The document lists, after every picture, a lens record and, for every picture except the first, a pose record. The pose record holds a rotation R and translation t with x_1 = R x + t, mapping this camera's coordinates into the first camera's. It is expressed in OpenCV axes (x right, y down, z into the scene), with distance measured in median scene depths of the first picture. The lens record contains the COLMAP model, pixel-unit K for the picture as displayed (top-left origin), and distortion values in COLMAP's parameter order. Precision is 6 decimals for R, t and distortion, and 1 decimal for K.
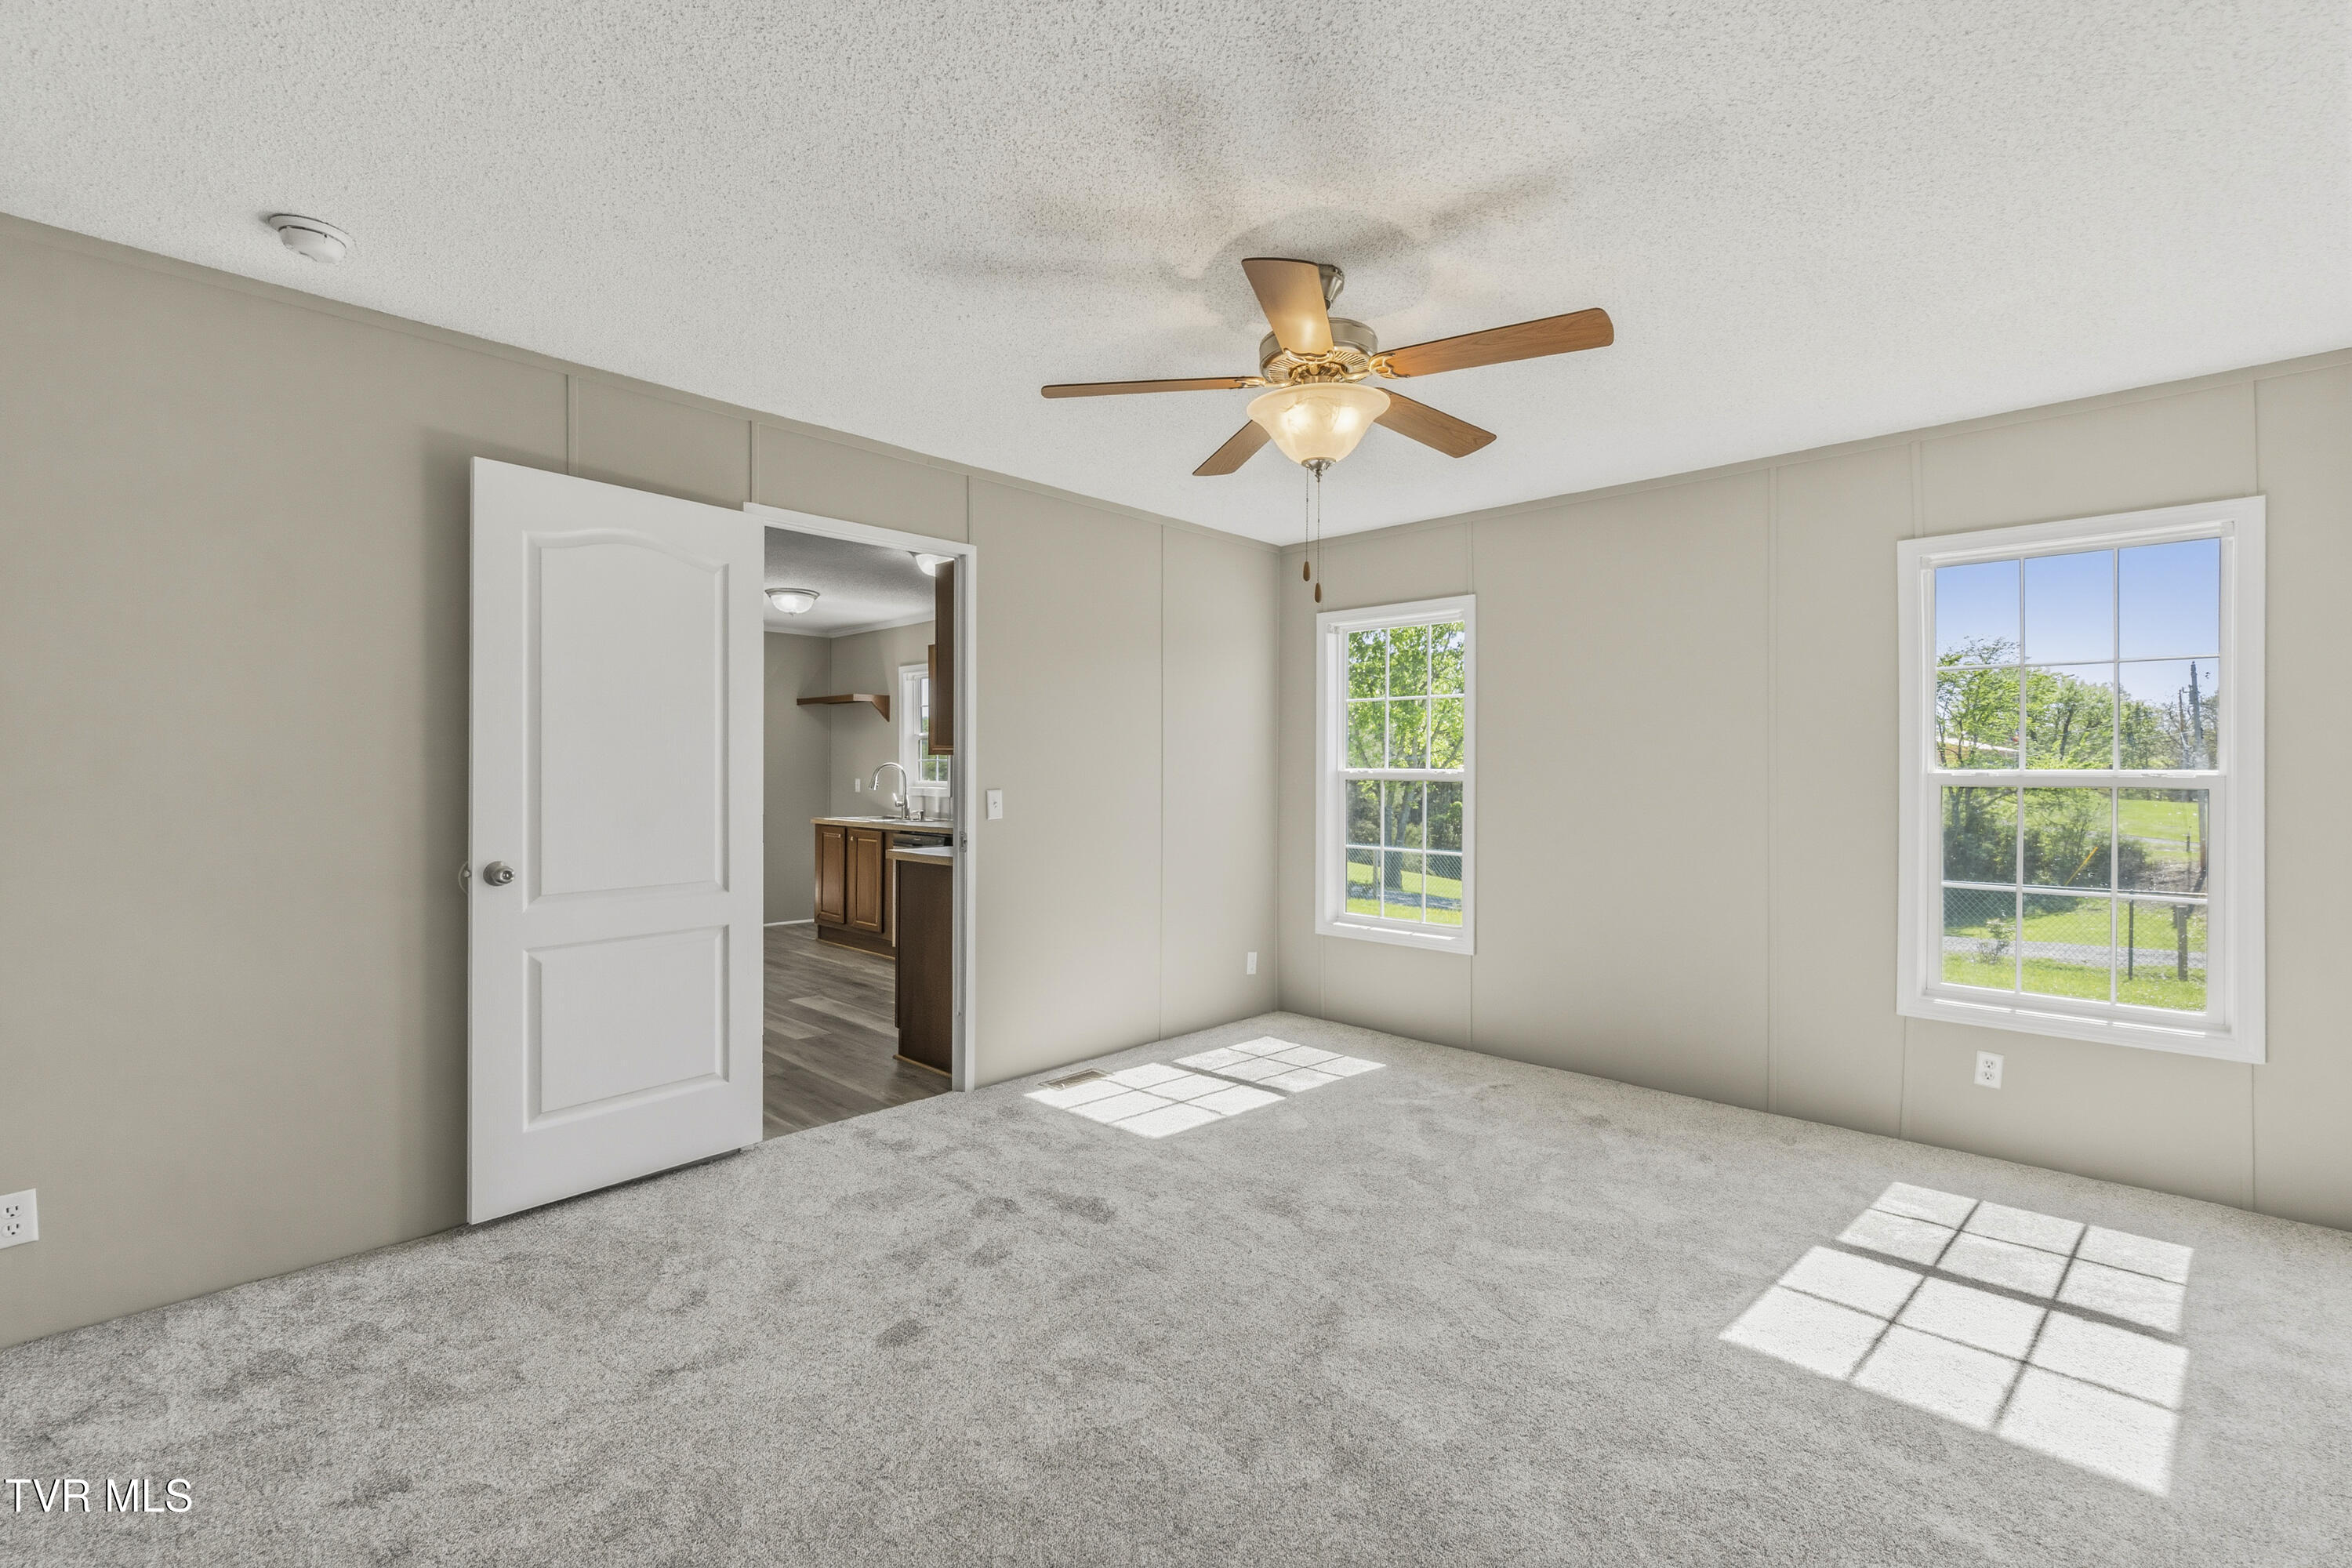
lens RADIAL K [[991.7, 0, 1188.9], [0, 991.7, 838.7], [0, 0, 1]] dist [-0.039461, 0.022891]
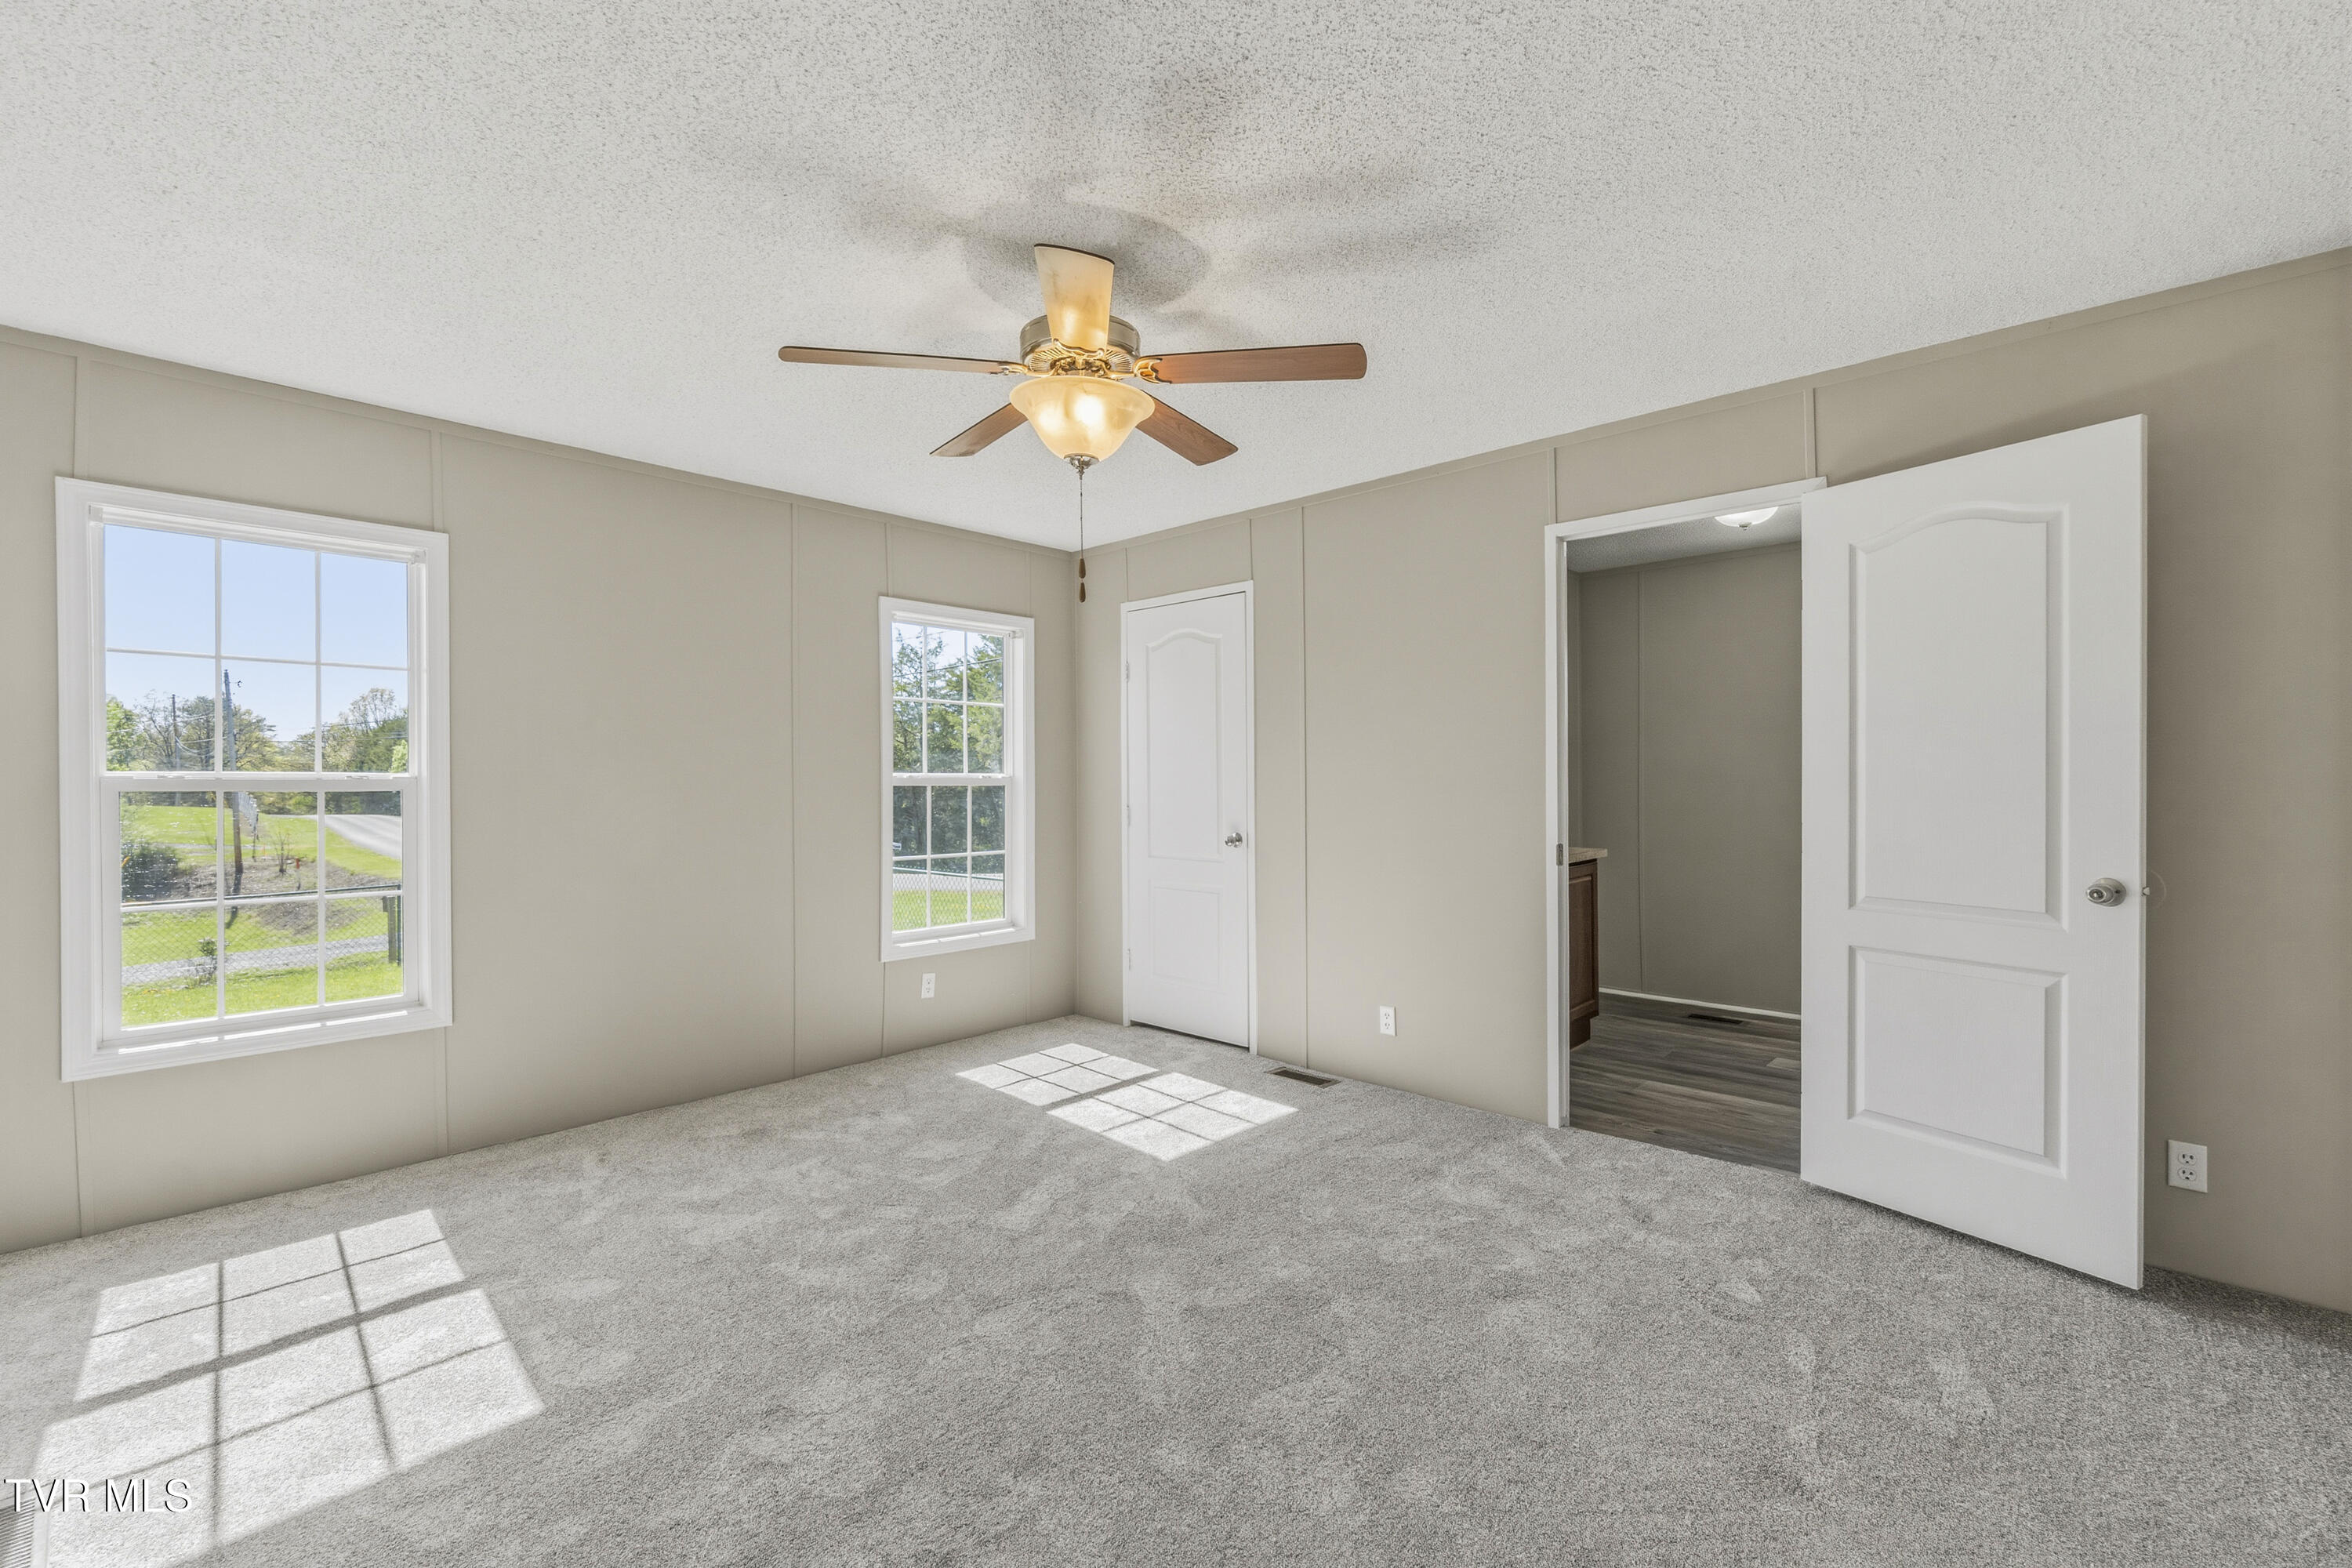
lens RADIAL K [[1035.6, 0, 1191.5], [0, 1035.6, 779.6], [0, 0, 1]] dist [-0.000784, 0.000064]
pose [[-0.018986, -0.004388, 0.999810, -0.600885], [0.066757, 0.997753, 0.005646, -0.028357], [-0.997589, 0.066852, -0.018650, 0.604761]]
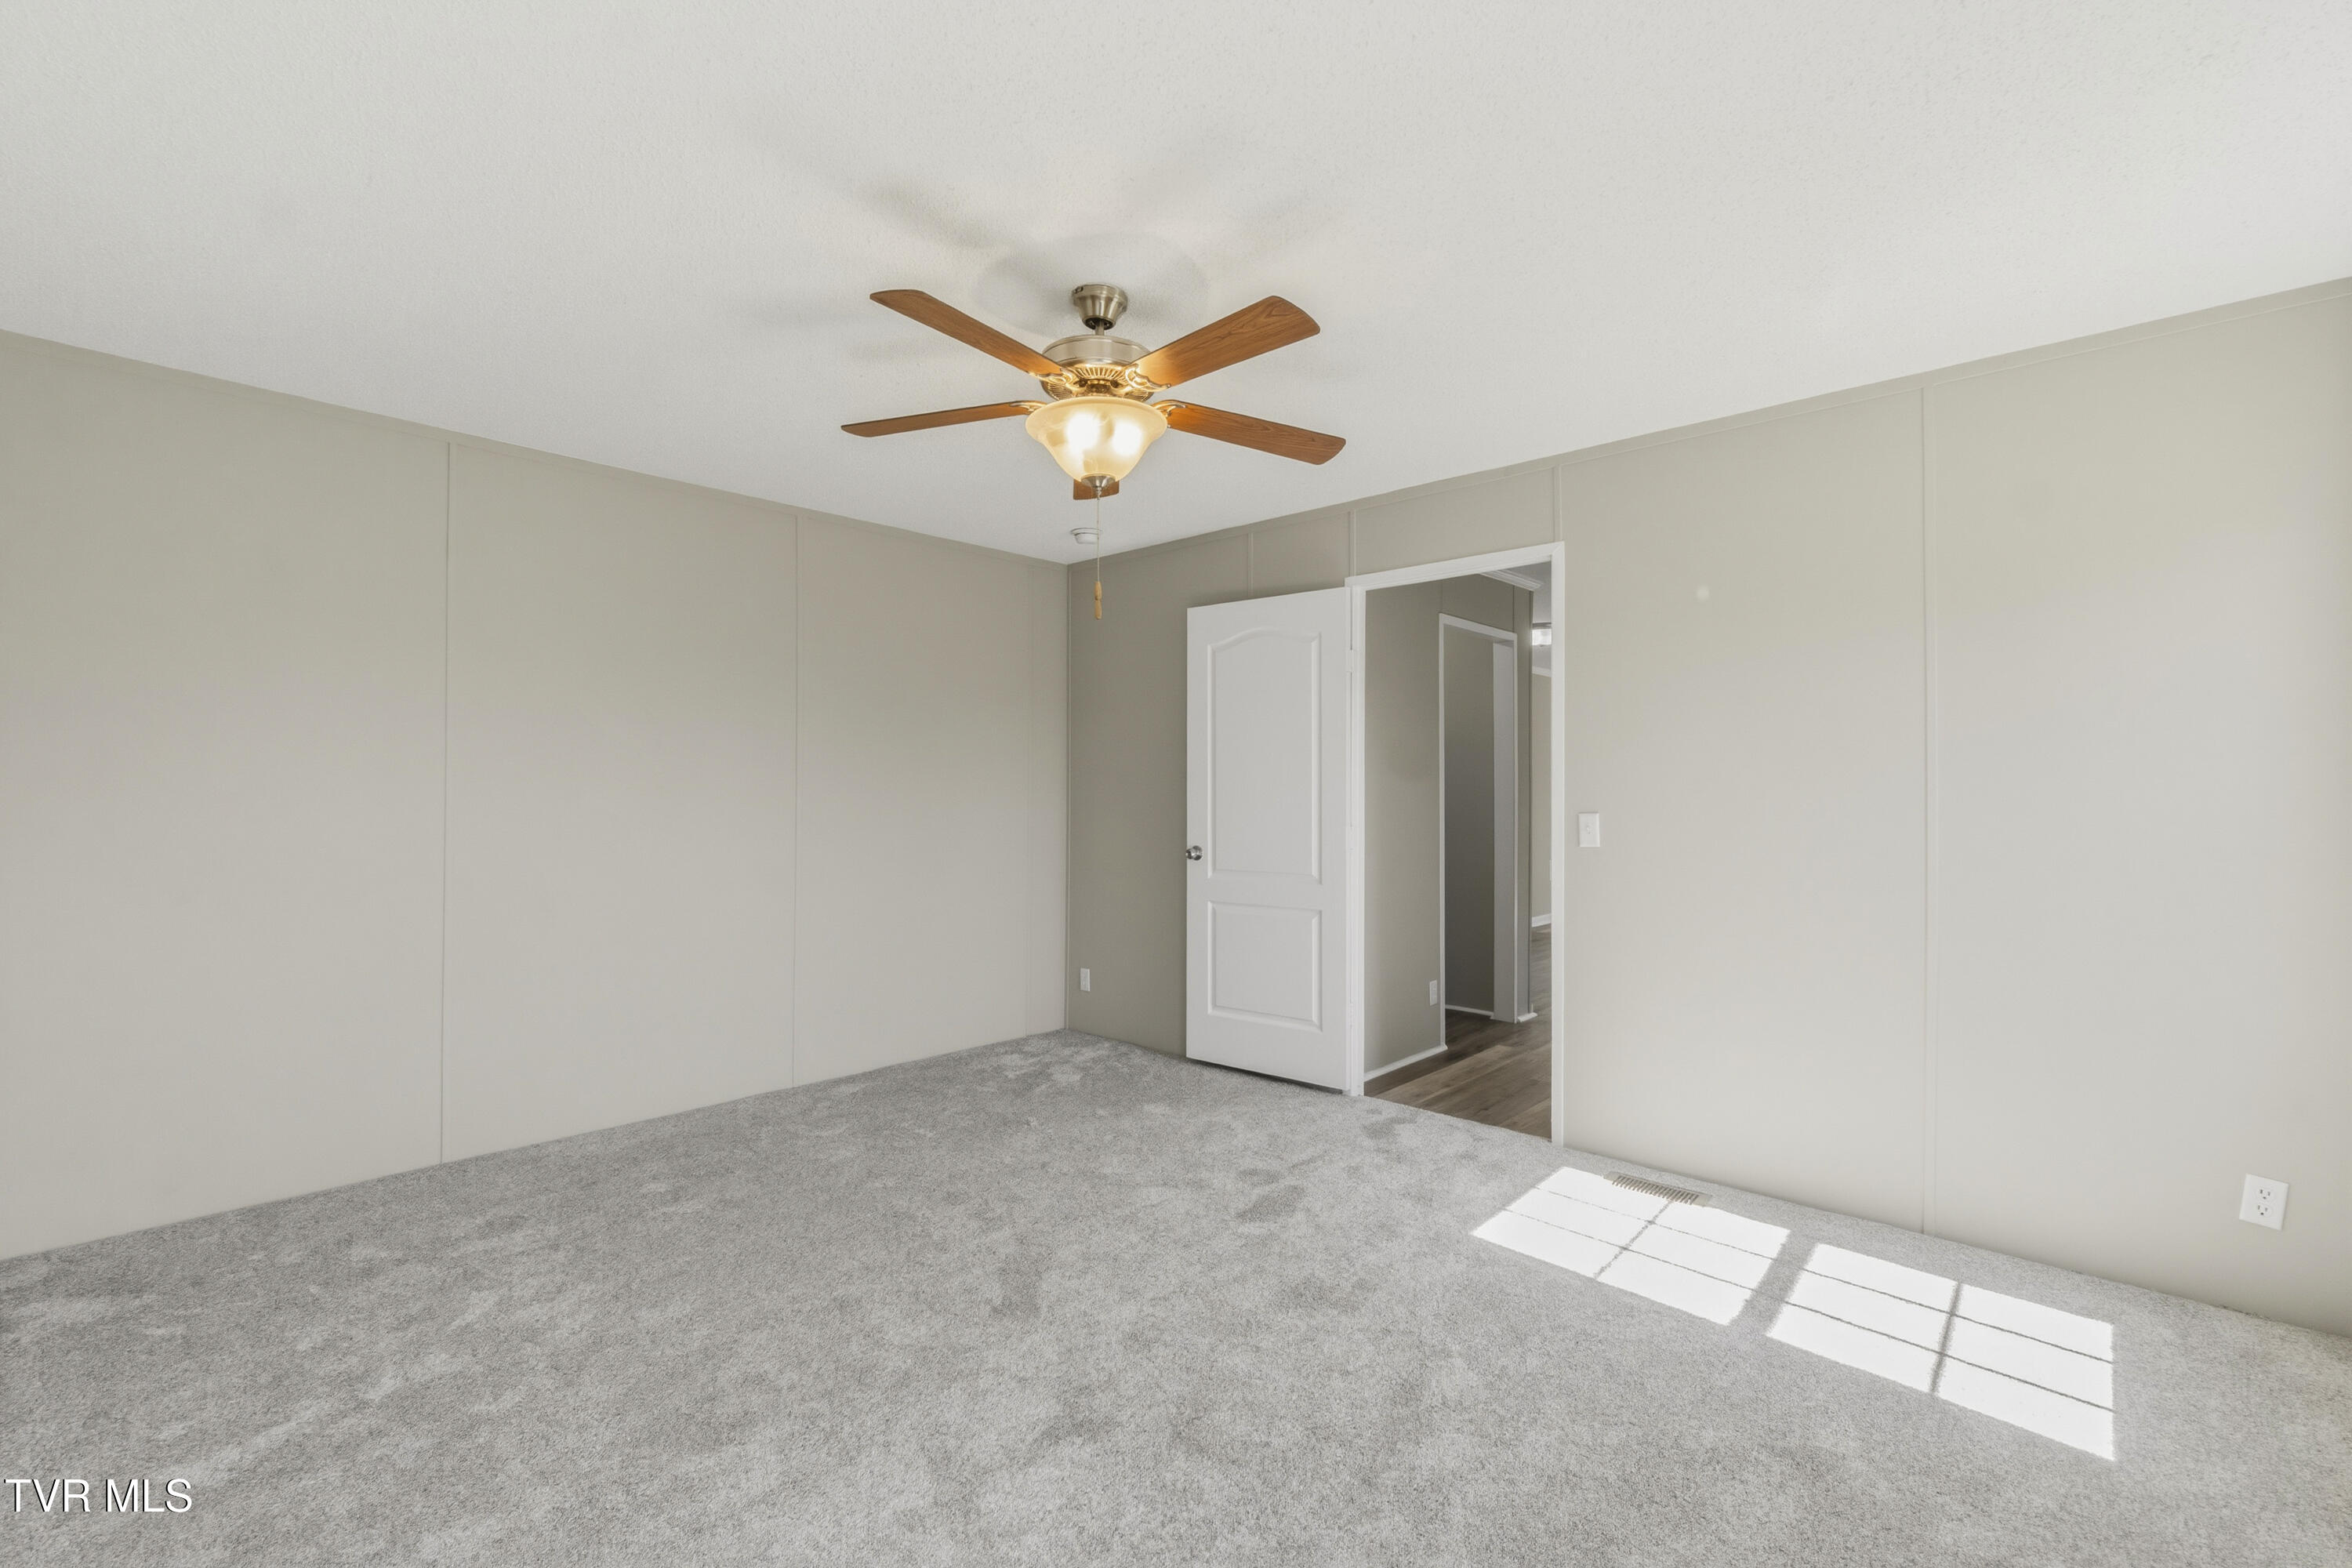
lens RADIAL K [[1004.9, 0, 1182.1], [0, 1004.9, 857.4], [0, 0, 1]] dist [-0.000503, 0.000008]
pose [[0.028443, 0.059063, -0.997849, 0.757530], [-0.070909, 0.995857, 0.056924, -0.039612], [0.997077, 0.069137, 0.032513, 0.689322]]
